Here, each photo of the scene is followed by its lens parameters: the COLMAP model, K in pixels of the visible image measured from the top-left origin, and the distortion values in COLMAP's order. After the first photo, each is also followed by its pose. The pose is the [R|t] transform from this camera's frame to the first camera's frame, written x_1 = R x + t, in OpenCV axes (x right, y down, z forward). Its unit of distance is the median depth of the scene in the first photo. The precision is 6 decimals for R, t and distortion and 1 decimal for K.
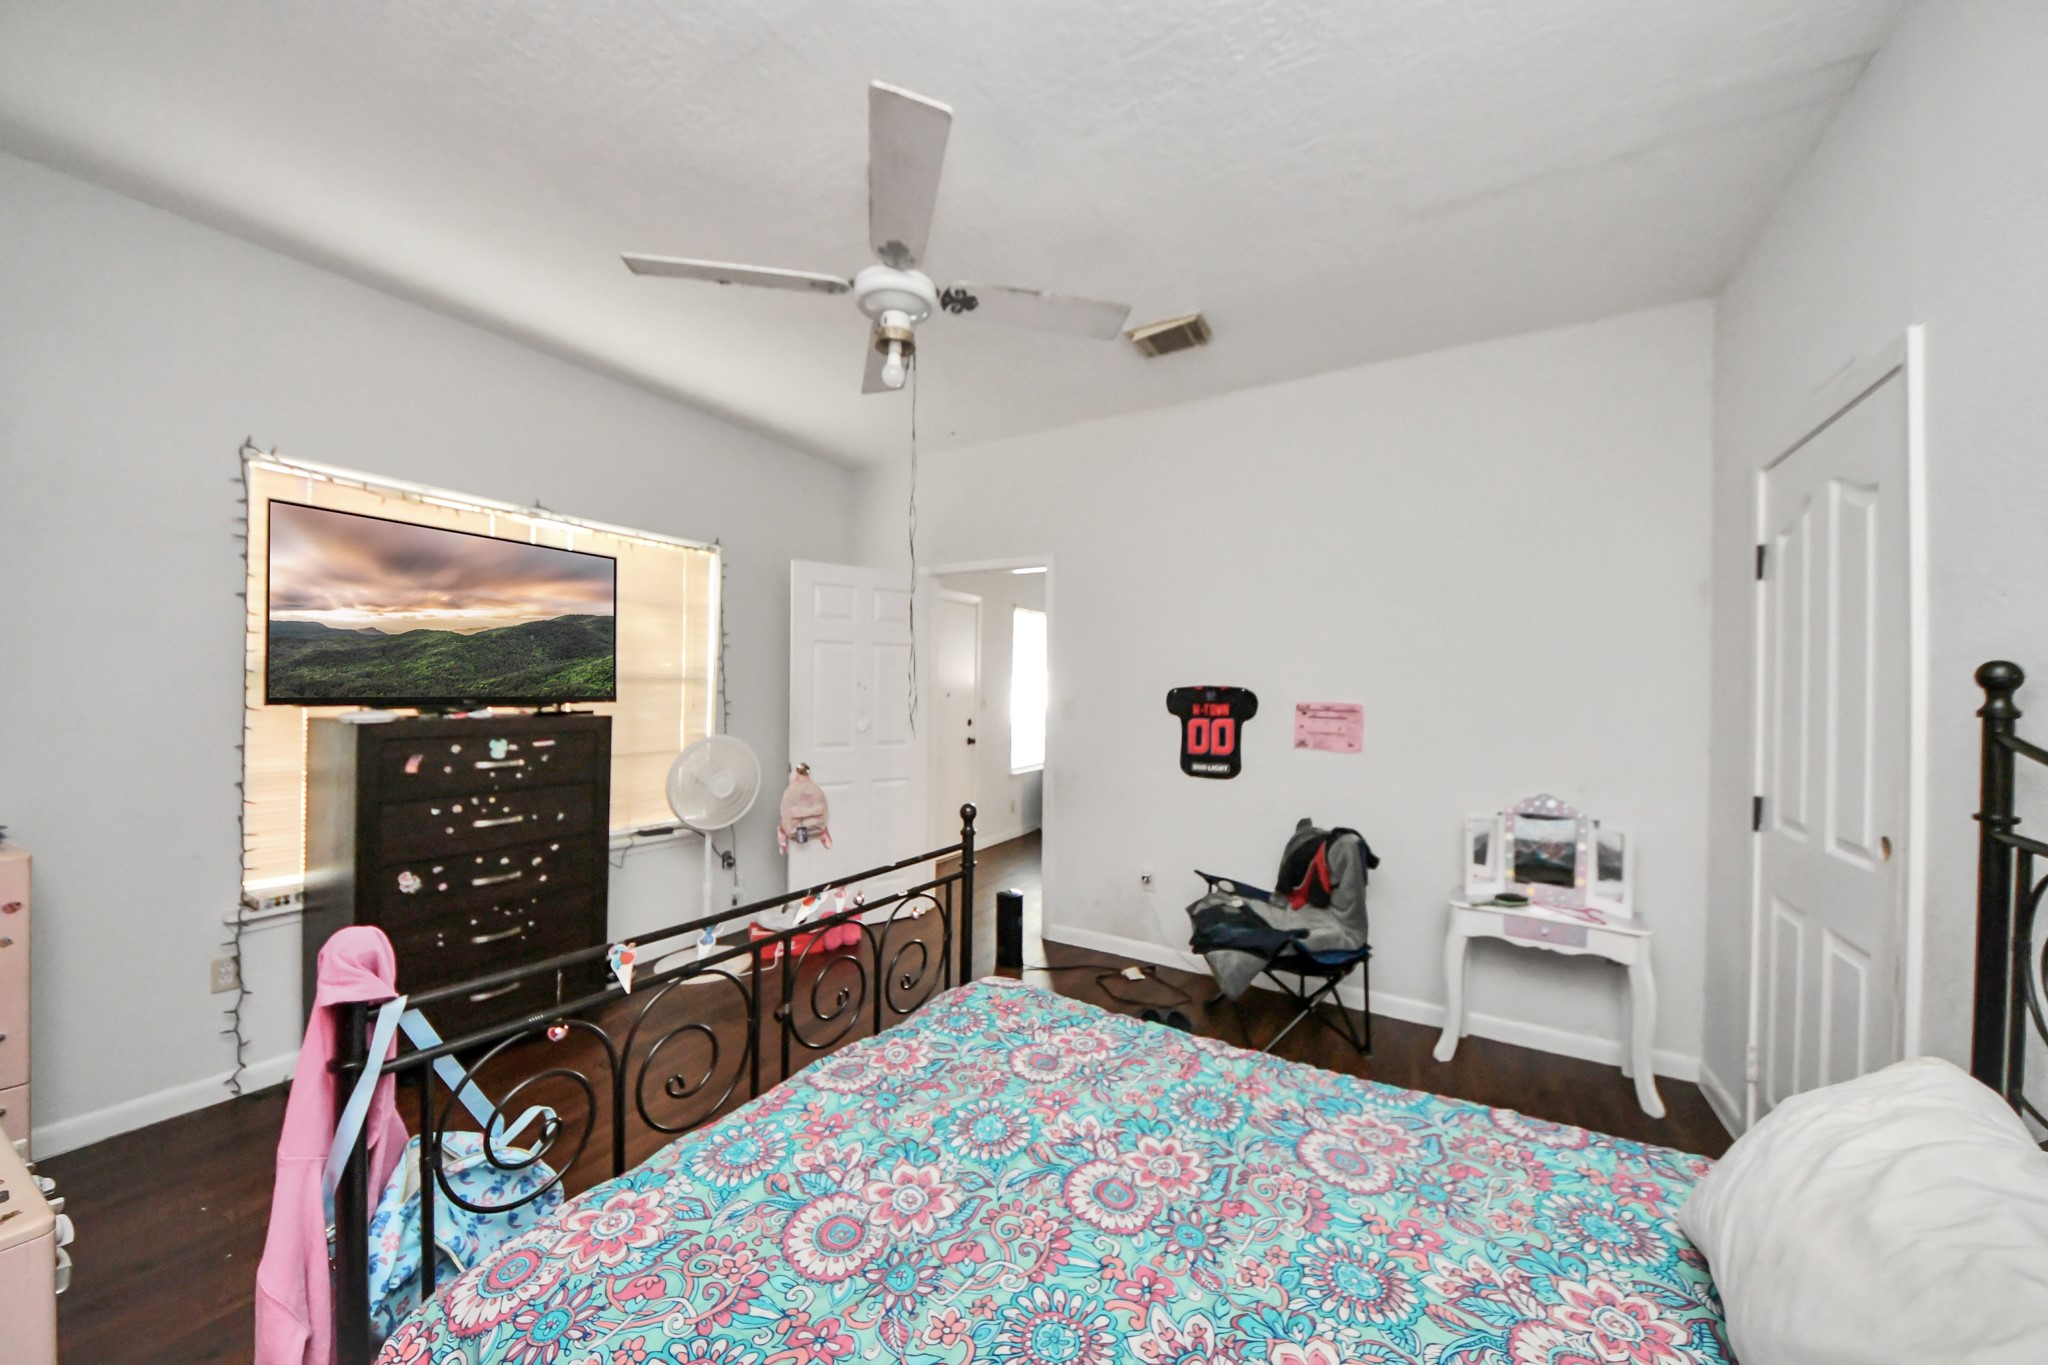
lens RADIAL K [[716.0, 0, 1029.6], [0, 716.0, 687.5], [0, 0, 1]] dist [0.000866, -0.009315]
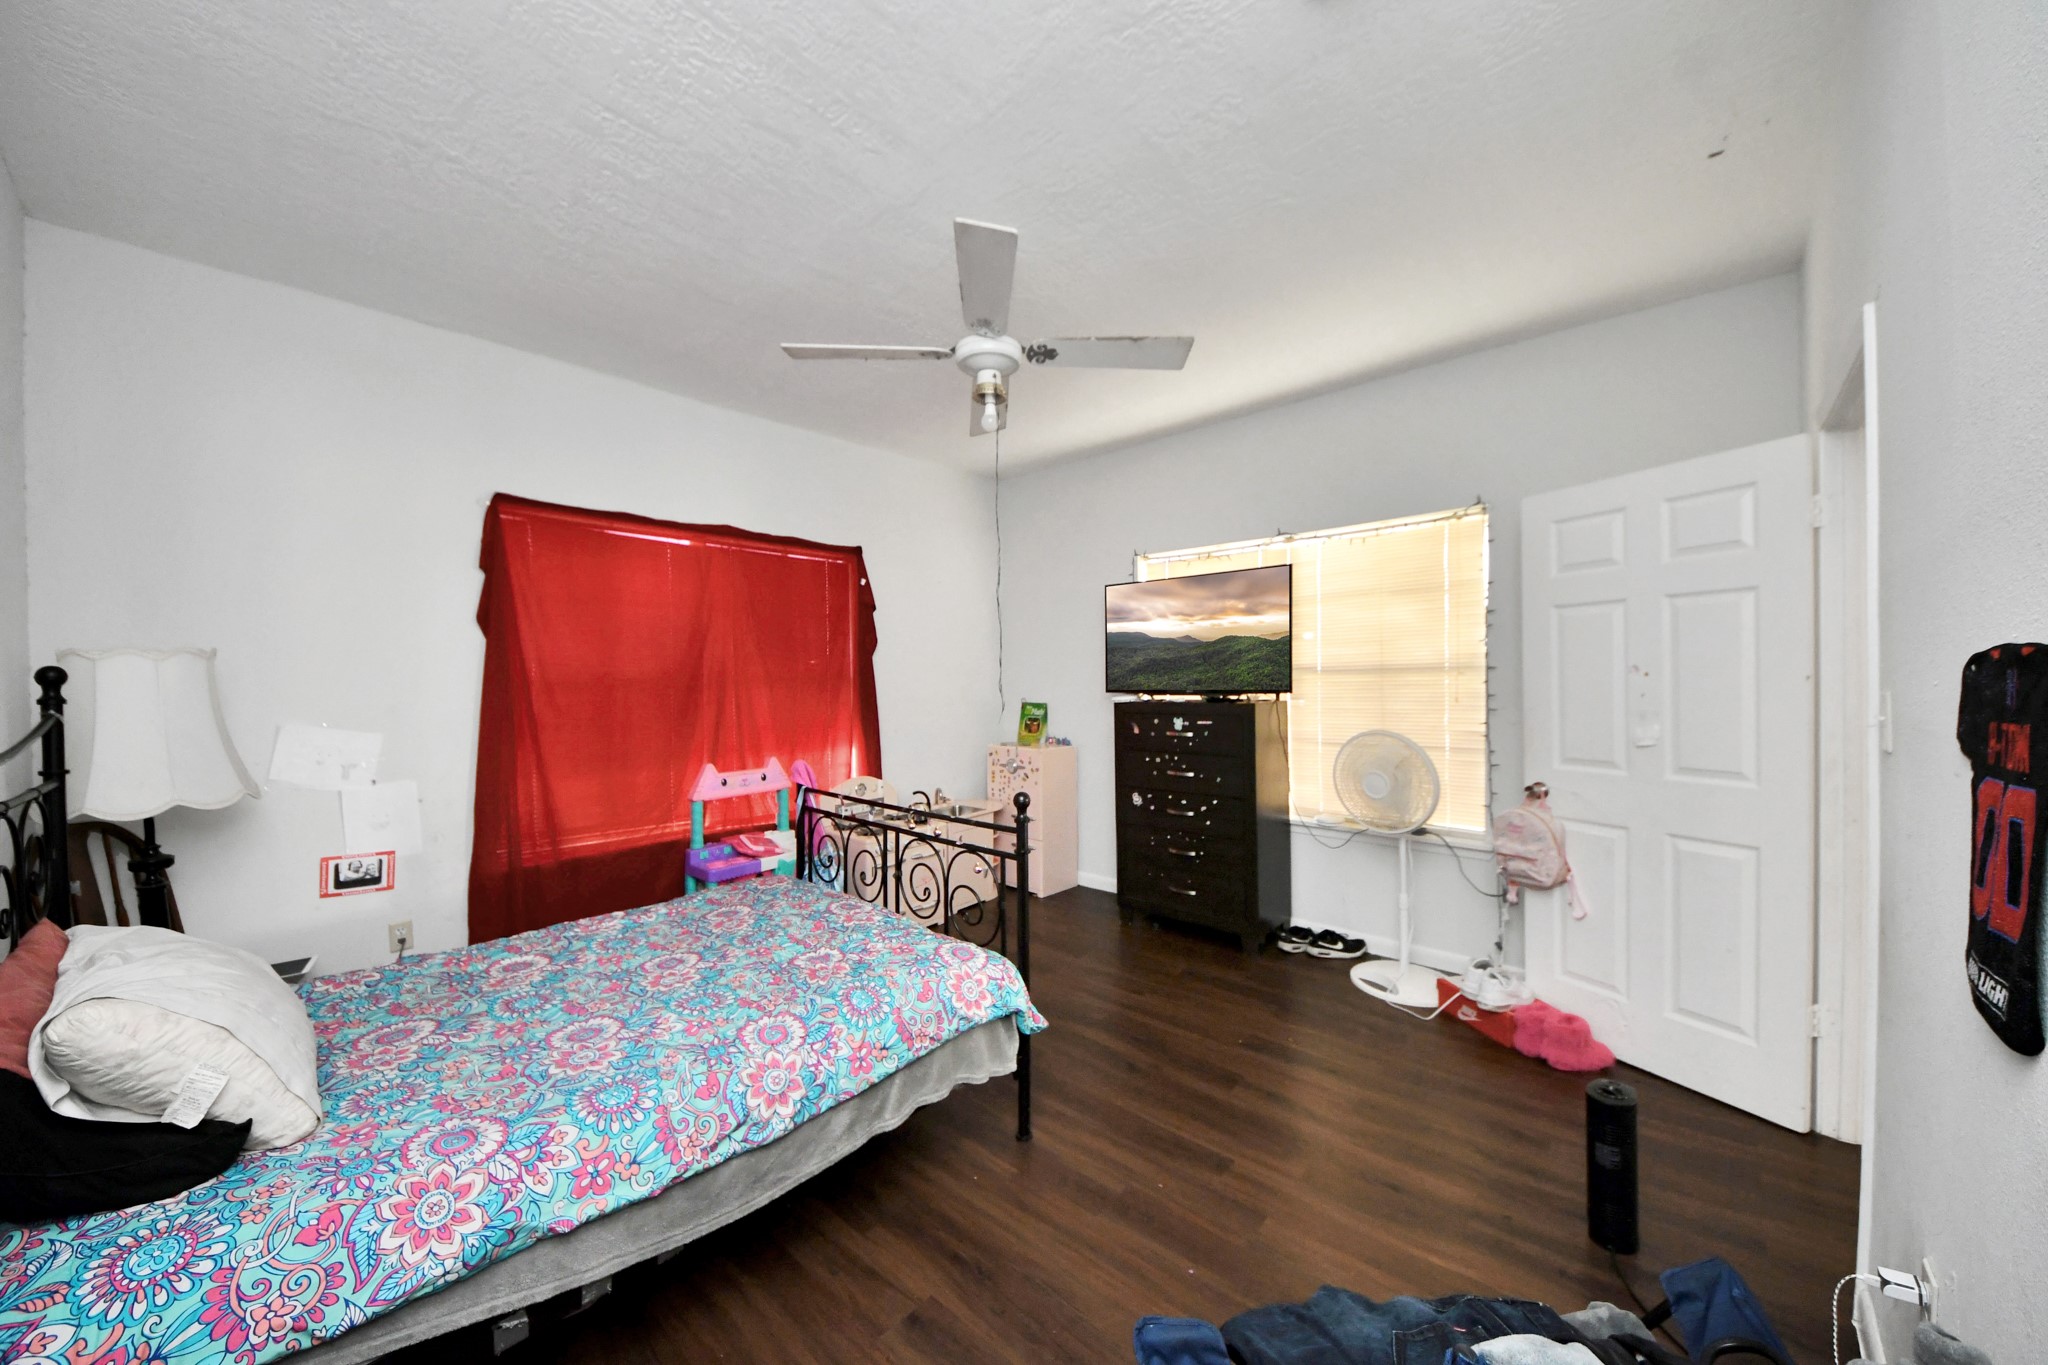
lens RADIAL K [[723.1, 0, 1014.3], [0, 723.1, 684.3], [0, 0, 1]] dist [0.001177, -0.005722]
pose [[-0.224797, -0.003287, -0.974400, 0.763014], [0.011297, 0.999918, -0.005980, 0.011242], [0.974340, -0.012352, -0.224742, 1.006305]]
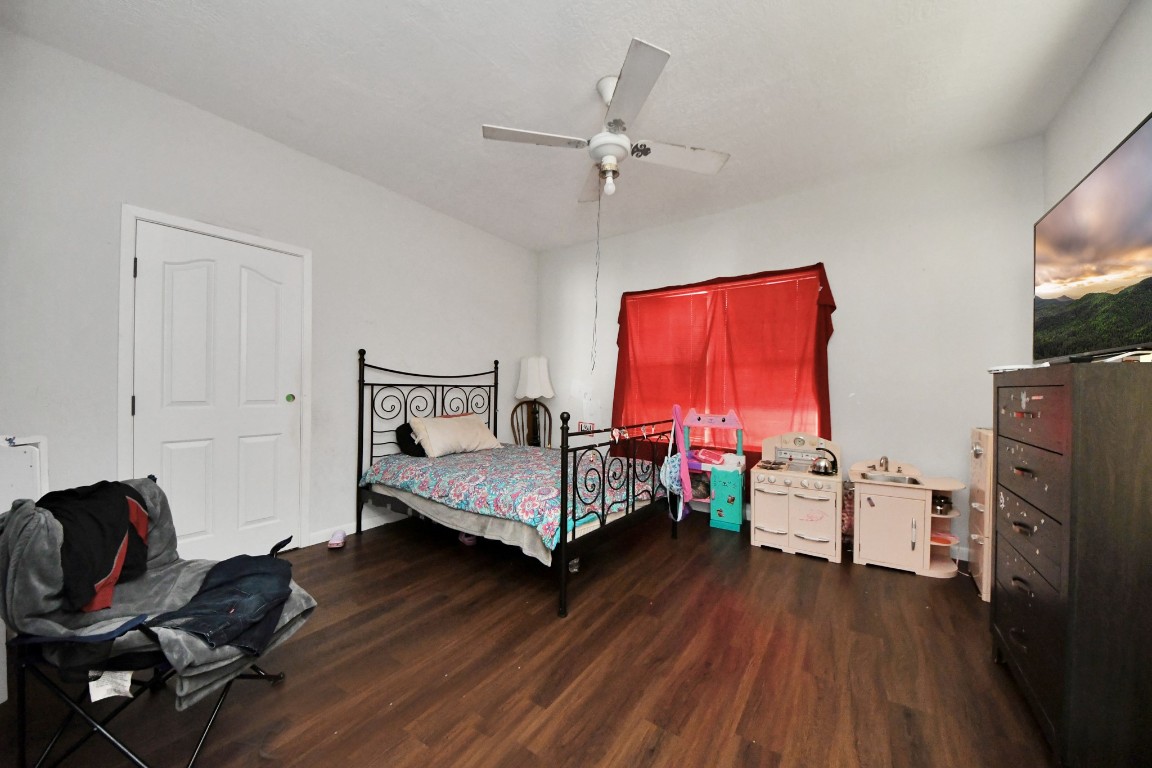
lens RADIAL K [[406.8, 0, 570.5], [0, 406.8, 385.0], [0, 0, 1]] dist [0.001177, -0.005722]
pose [[-0.994038, -0.022750, 0.106634, -0.164040], [-0.023578, 0.999701, -0.006510, 0.085482], [-0.106454, -0.008986, -0.994277, 1.627257]]
